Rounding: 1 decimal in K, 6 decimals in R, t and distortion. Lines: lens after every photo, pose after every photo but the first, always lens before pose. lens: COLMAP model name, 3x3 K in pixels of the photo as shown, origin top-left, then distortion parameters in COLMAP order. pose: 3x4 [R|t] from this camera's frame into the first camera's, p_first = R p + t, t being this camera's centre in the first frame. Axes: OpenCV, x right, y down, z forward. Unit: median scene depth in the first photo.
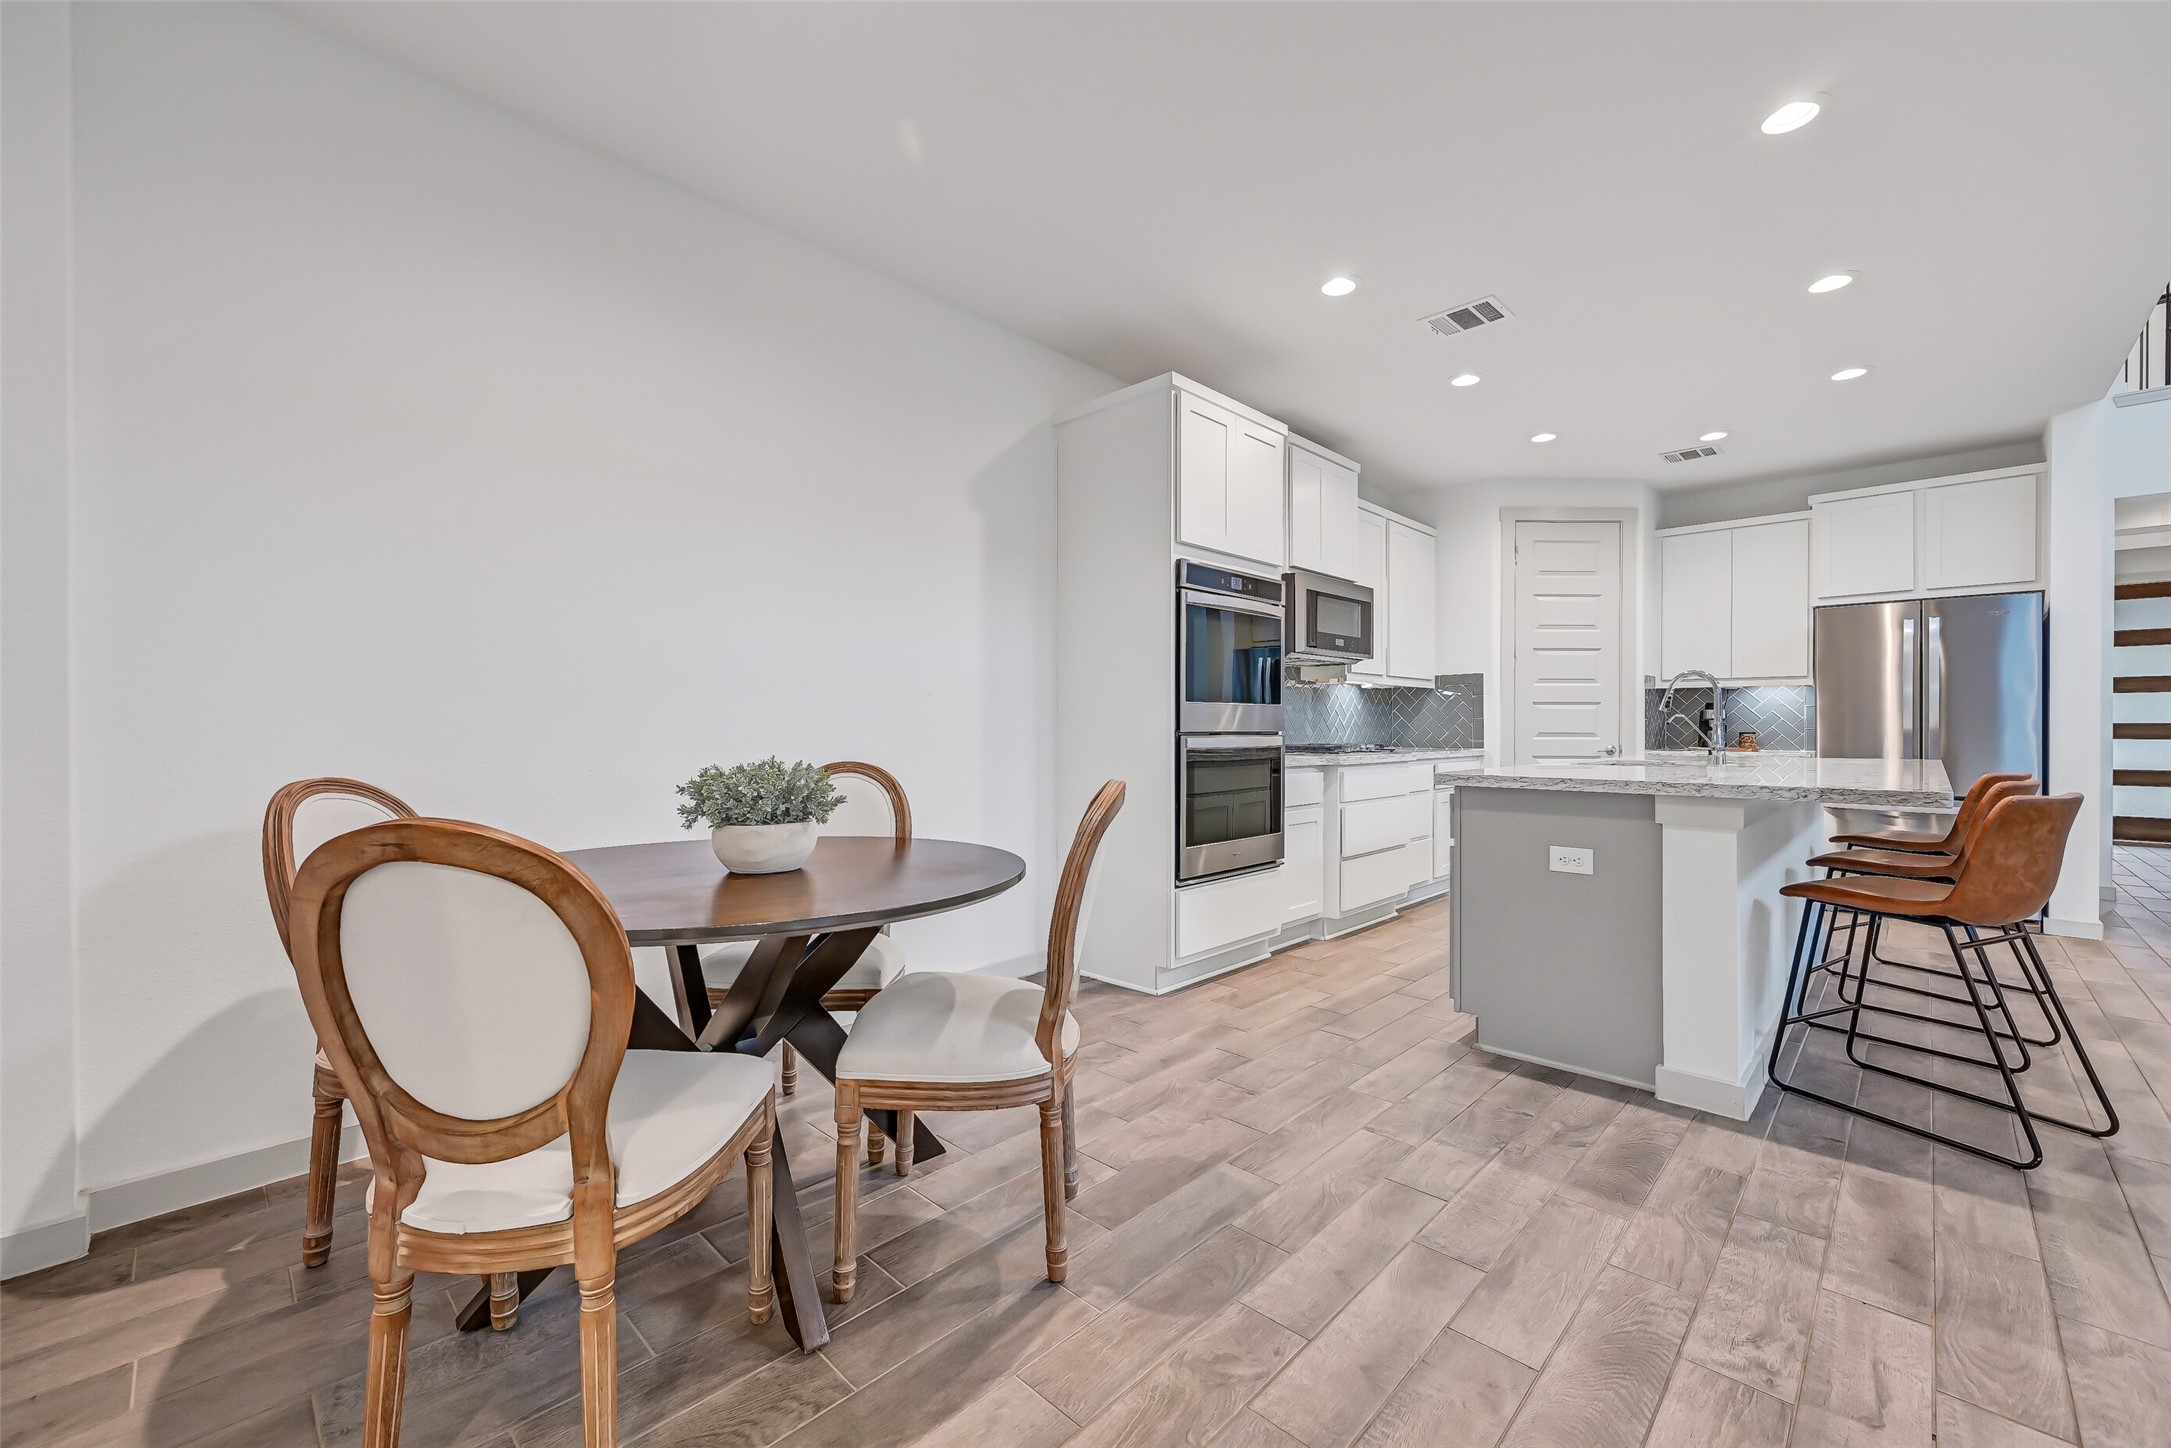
lens RADIAL K [[864.0, 0, 1097.7], [0, 864.0, 726.2], [0, 0, 1]] dist [0.000986, 0.000076]
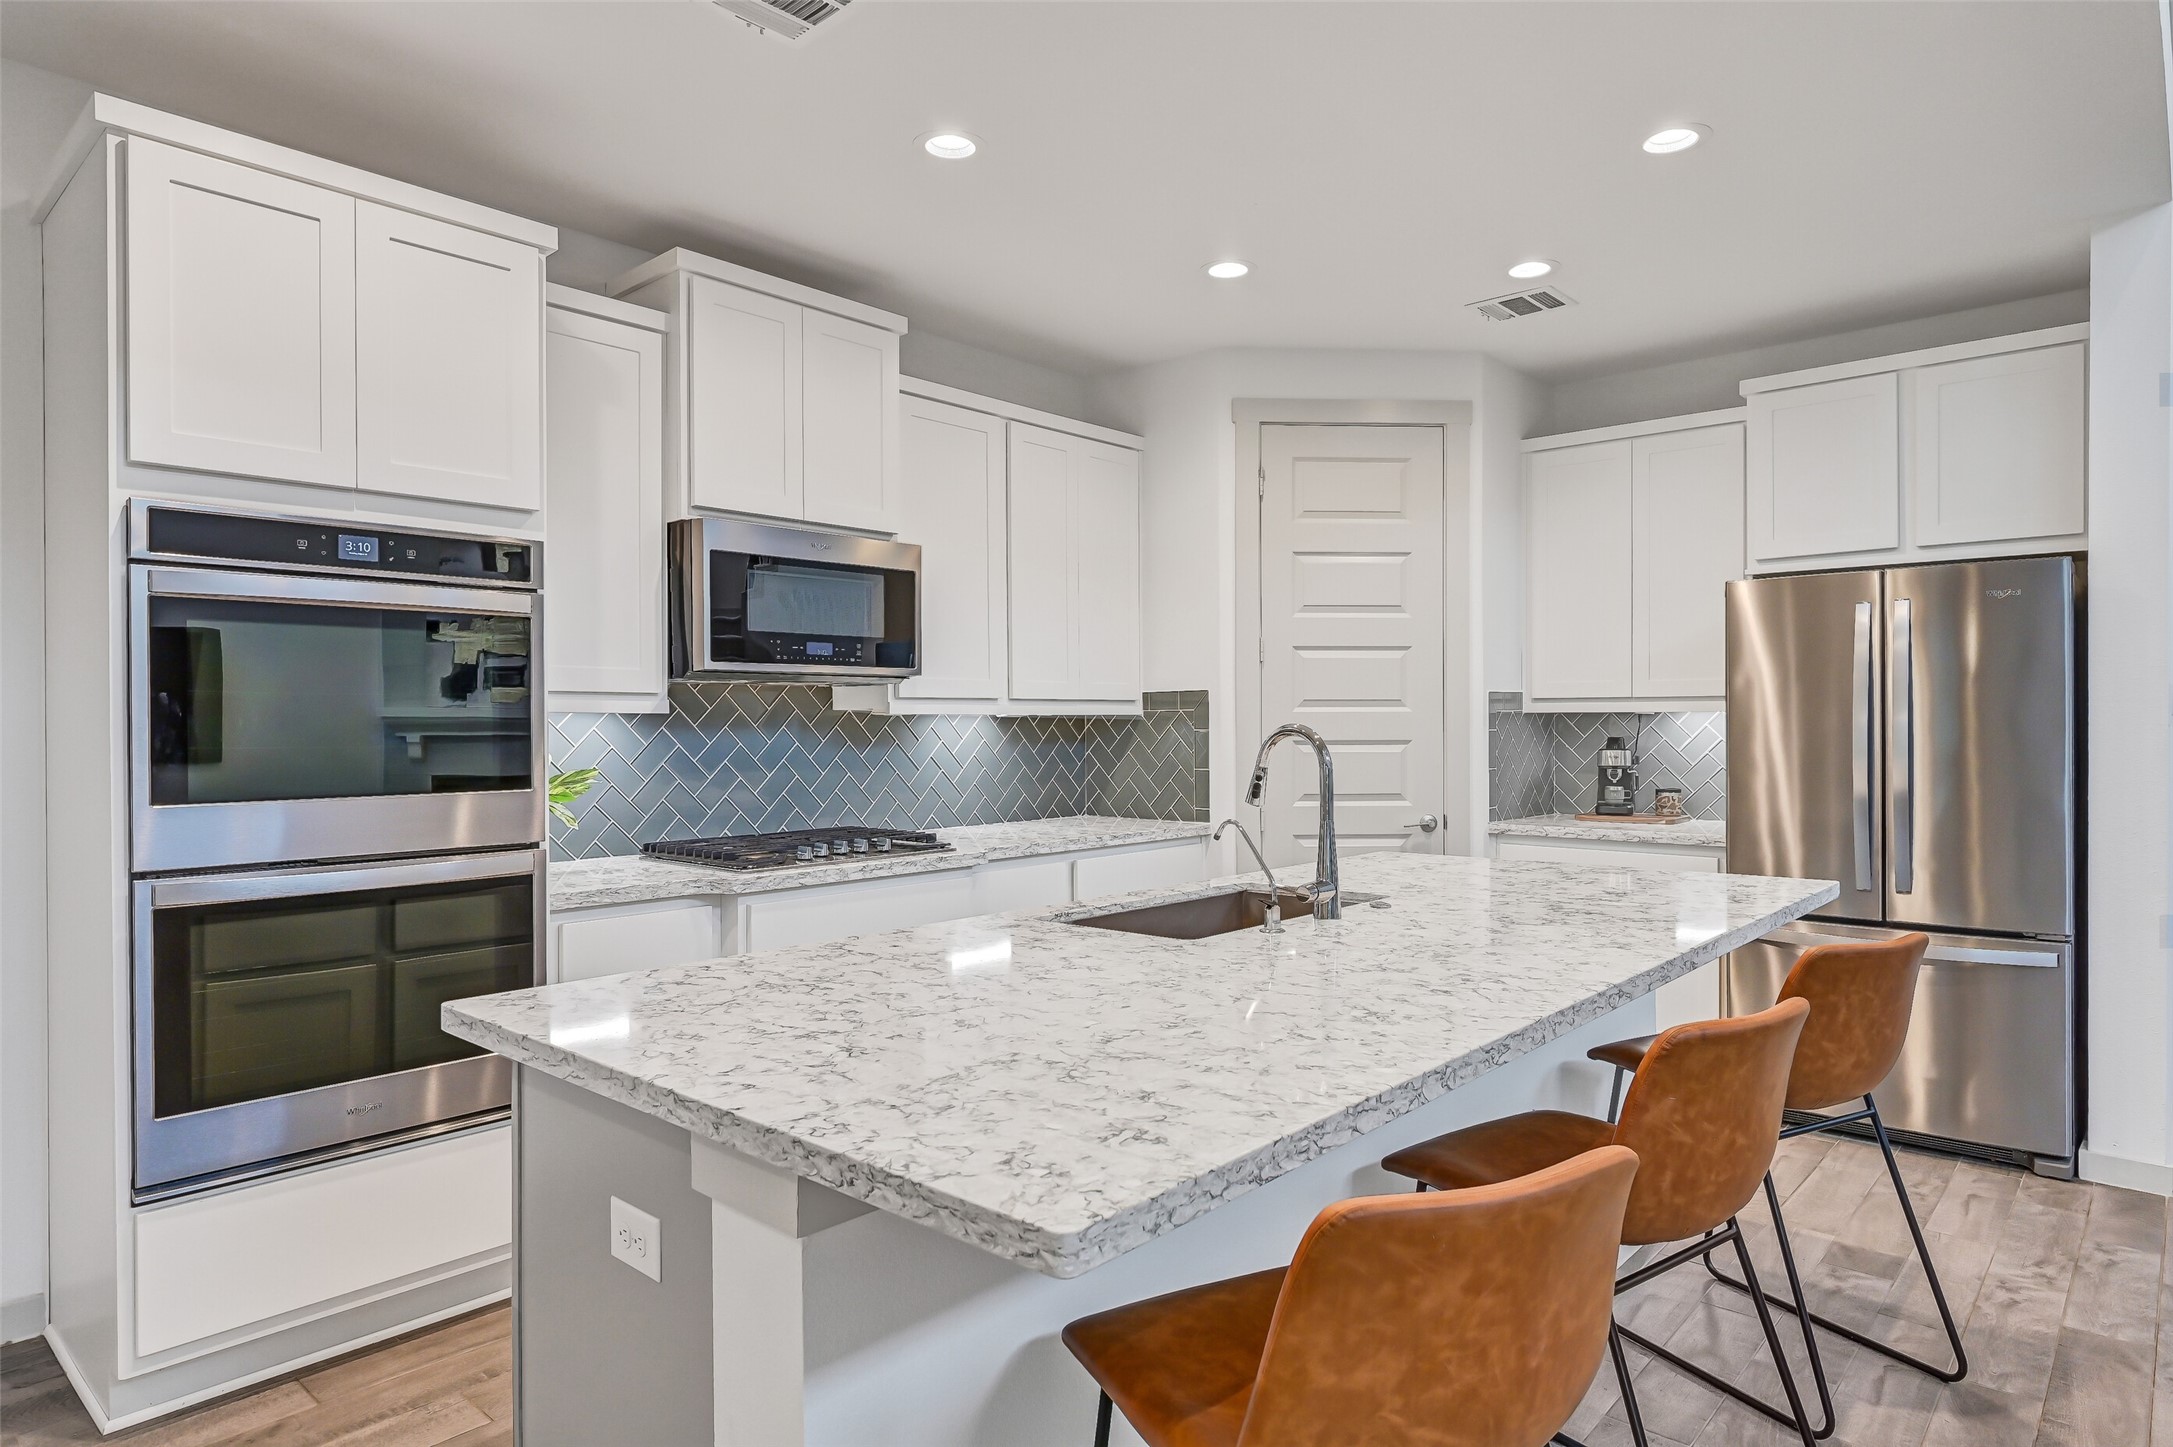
lens RADIAL K [[1244.5, 0, 1102.4], [0, 1244.5, 728.0], [0, 0, 1]] dist [-0.001136, -0.000733]
pose [[0.999280, -0.005443, 0.037553, 0.557893], [0.005176, 0.999961, 0.007204, -0.069126], [-0.037590, -0.007005, 0.999269, 0.295483]]
